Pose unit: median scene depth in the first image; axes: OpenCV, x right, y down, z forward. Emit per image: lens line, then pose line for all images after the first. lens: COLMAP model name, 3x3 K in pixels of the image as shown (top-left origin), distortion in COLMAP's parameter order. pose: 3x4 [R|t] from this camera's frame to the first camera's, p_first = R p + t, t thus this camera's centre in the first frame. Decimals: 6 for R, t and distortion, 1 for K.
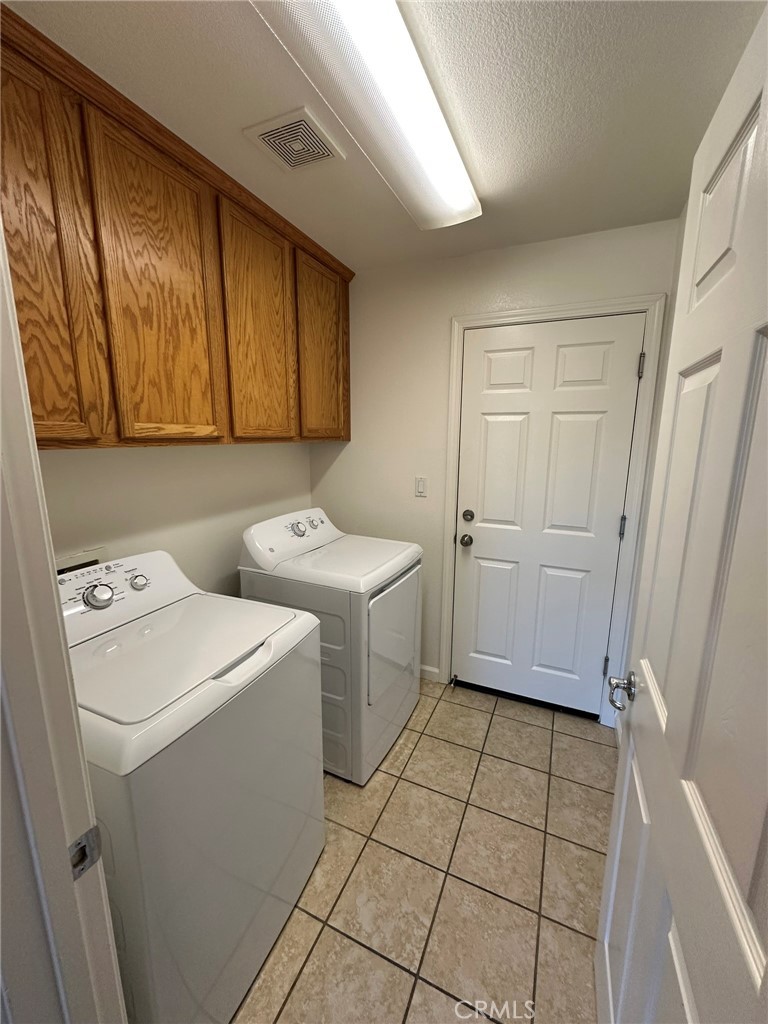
lens RADIAL K [[410.9, 0, 380.9], [0, 410.9, 512.5], [0, 0, 1]] dist [0.000501, 0.000009]
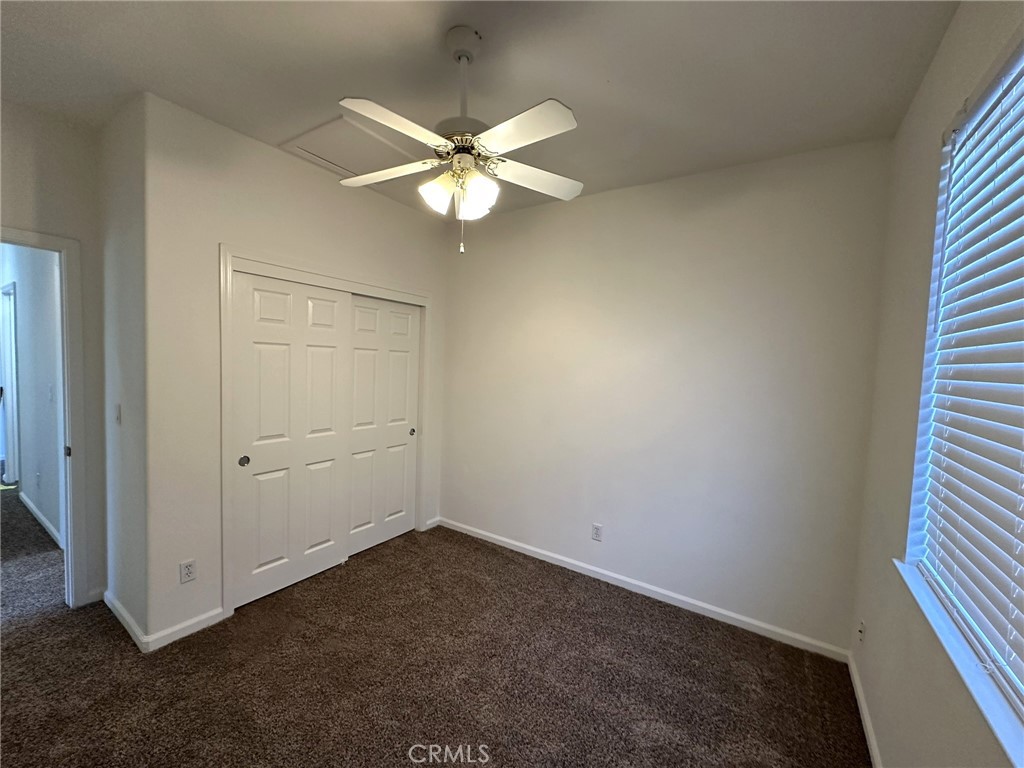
lens RADIAL K [[410.9, 0, 508.3], [0, 410.9, 384.6], [0, 0, 1]] dist [0.000501, 0.000009]
pose [[0.154393, -0.046613, 0.986909, -0.756533], [0.155289, 0.987616, 0.022352, -0.046681], [-0.975730, 0.149805, 0.159720, 0.164338]]
